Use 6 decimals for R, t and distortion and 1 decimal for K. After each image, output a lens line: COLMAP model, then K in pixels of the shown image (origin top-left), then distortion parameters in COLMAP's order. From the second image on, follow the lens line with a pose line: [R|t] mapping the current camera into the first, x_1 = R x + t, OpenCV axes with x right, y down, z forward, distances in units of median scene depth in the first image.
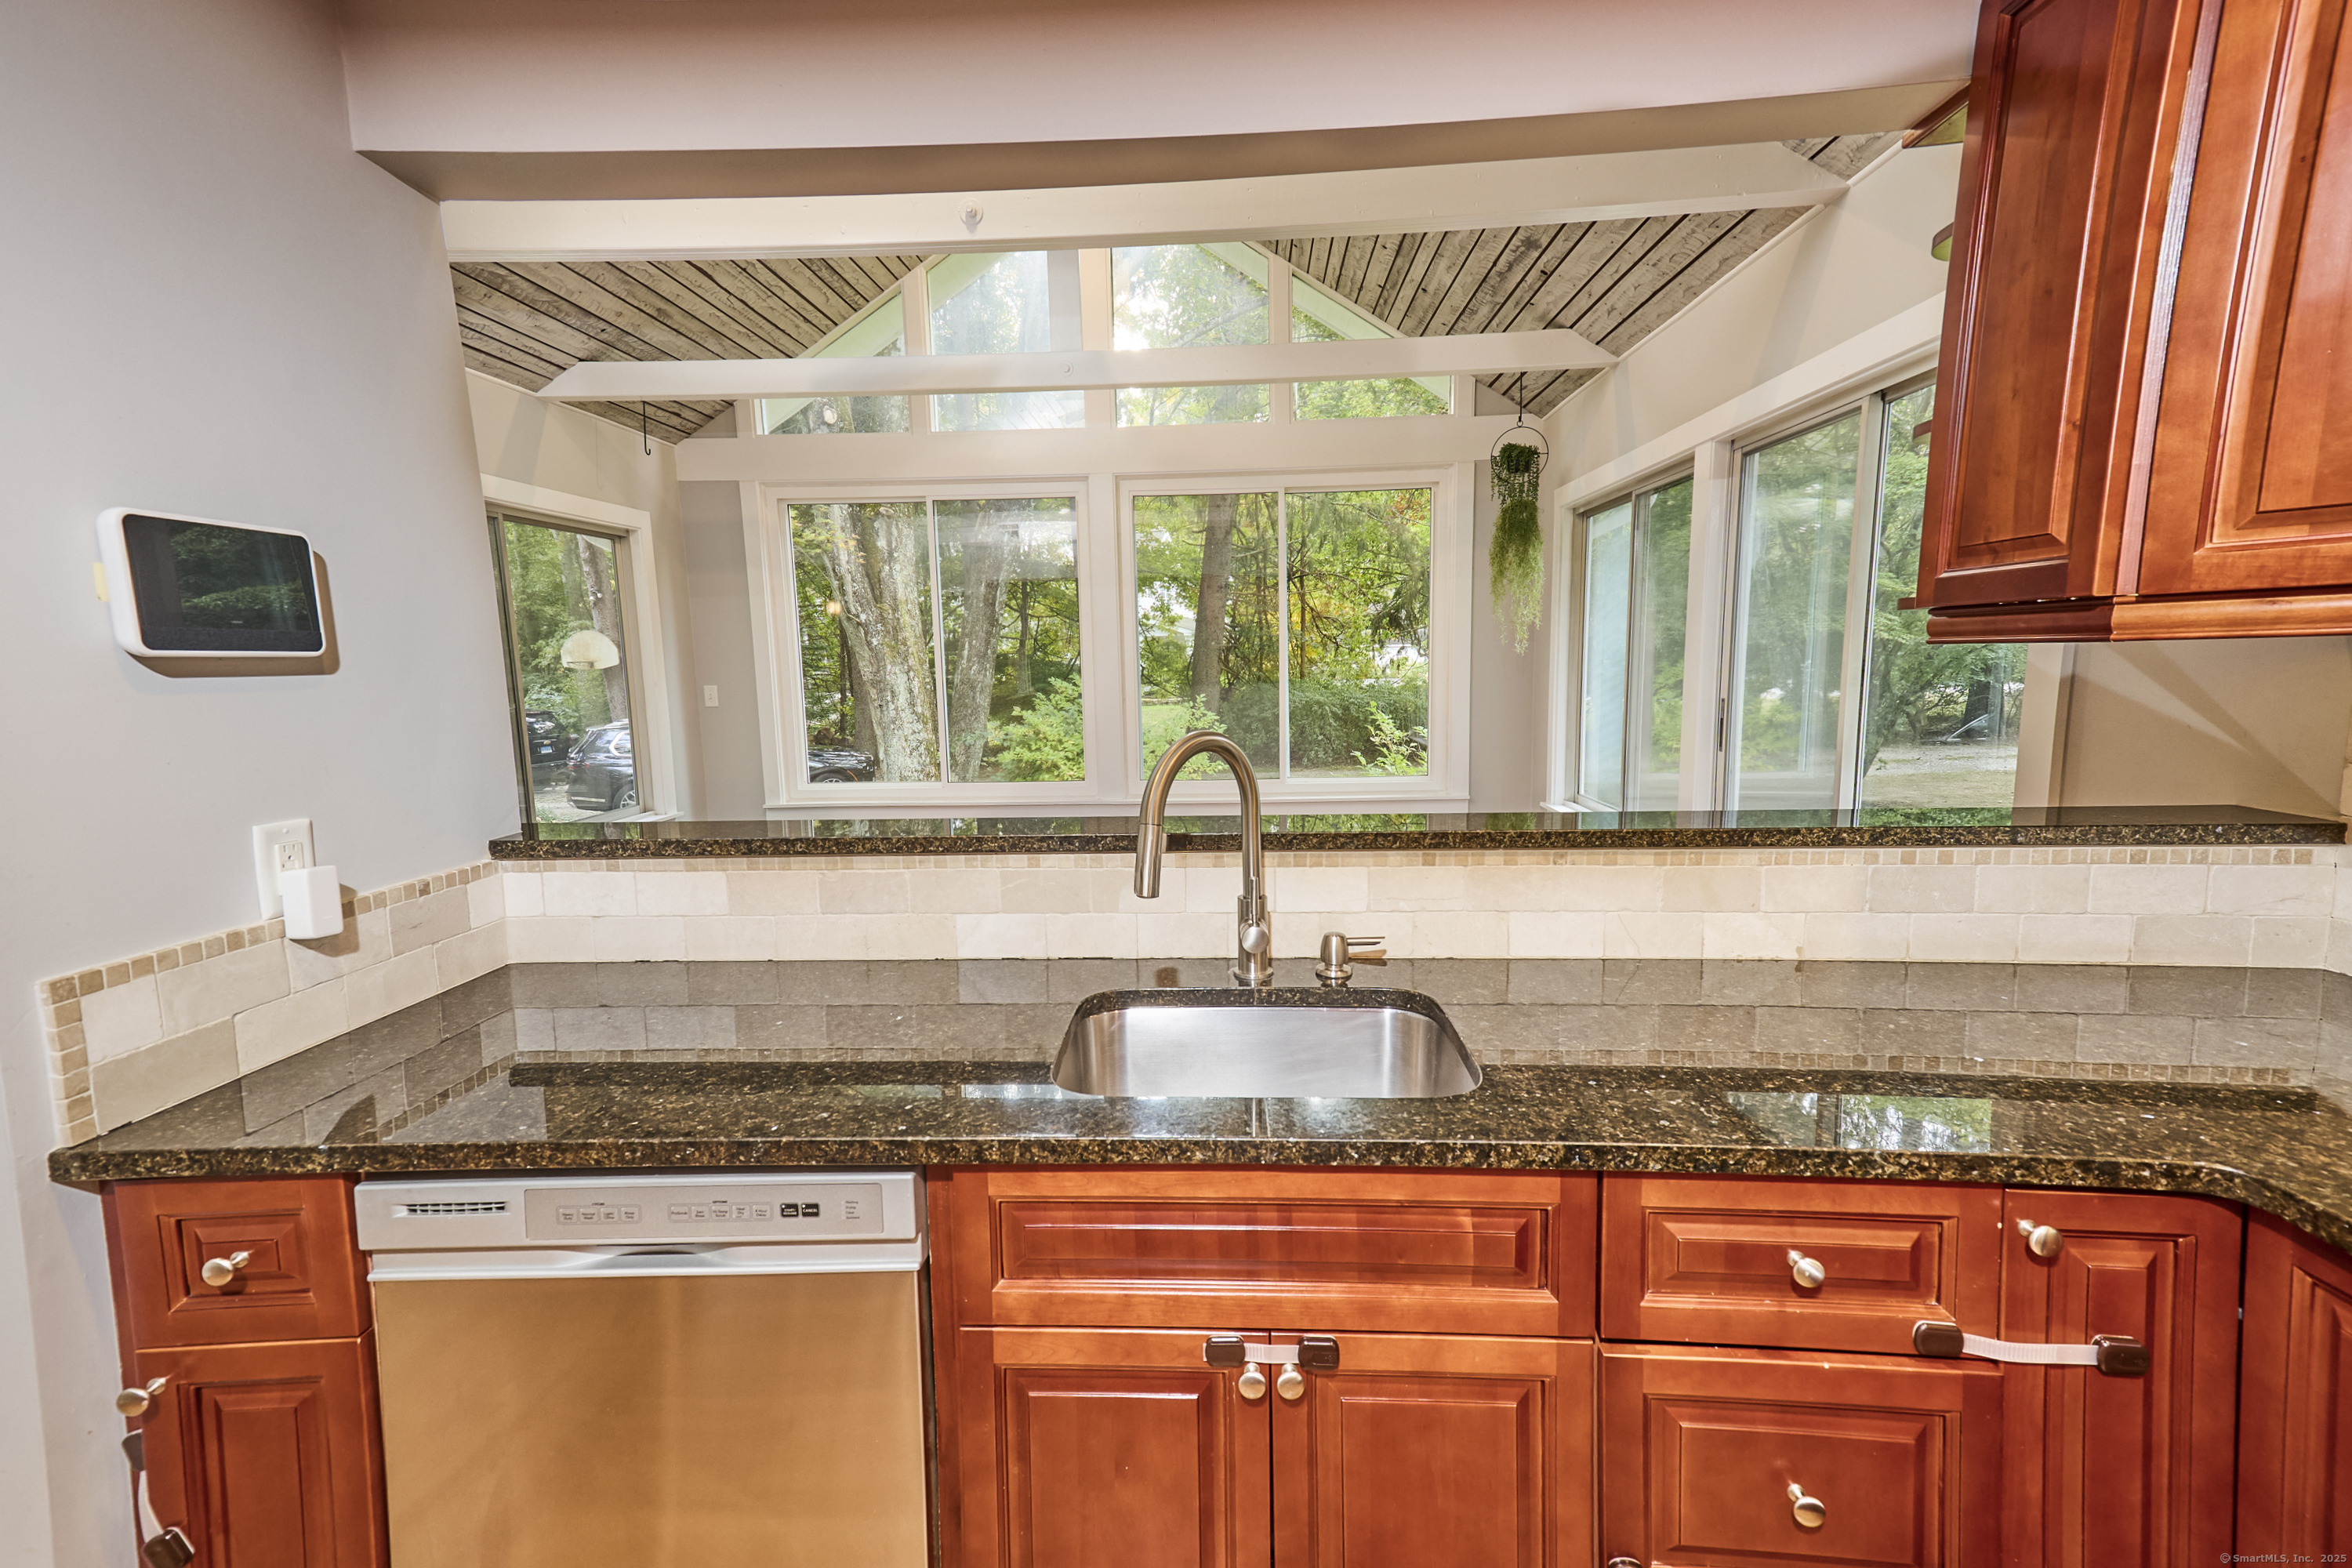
lens RADIAL K [[1074.4, 0, 1178.3], [0, 1074.4, 790.4], [0, 0, 1]] dist [0.003089, 0.000322]
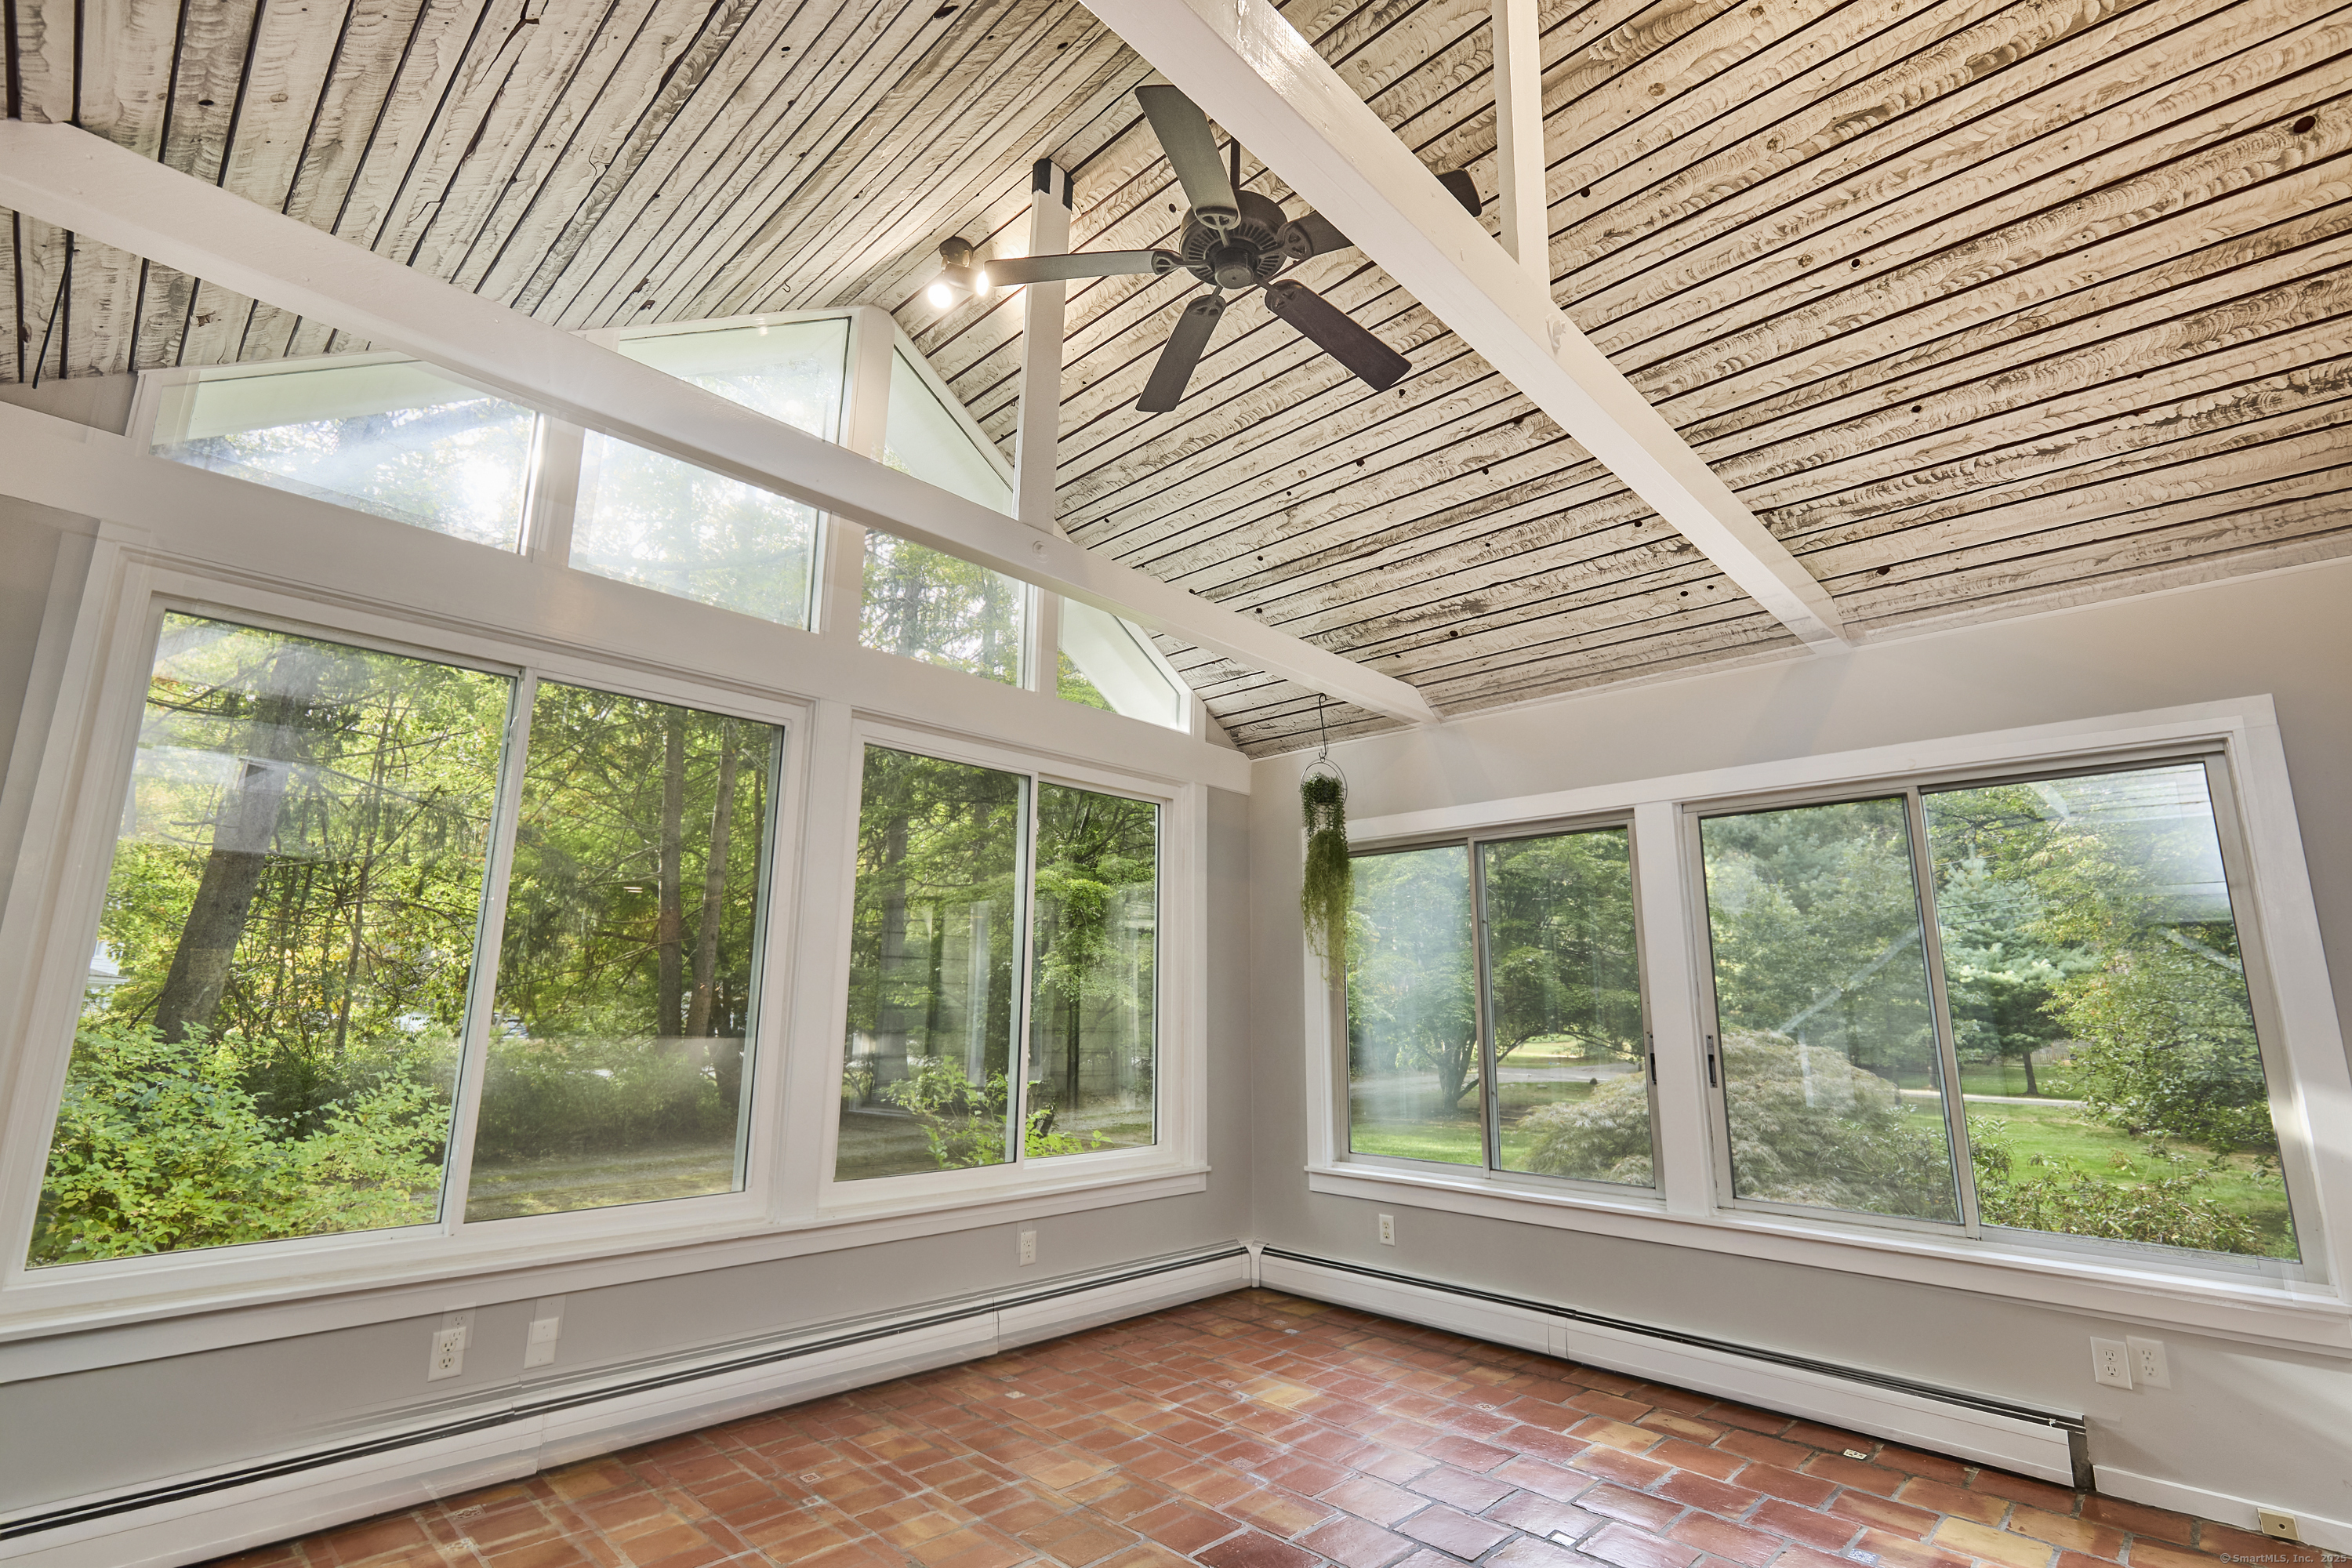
lens RADIAL K [[1074.4, 0, 1170.9], [0, 1074.4, 782.7], [0, 0, 1]] dist [0.003089, 0.000322]
pose [[0.653082, 0.184599, 0.734444, -0.747285], [0.074326, 0.949527, -0.304751, -0.024055], [-0.753631, 0.253615, 0.606399, 0.708029]]
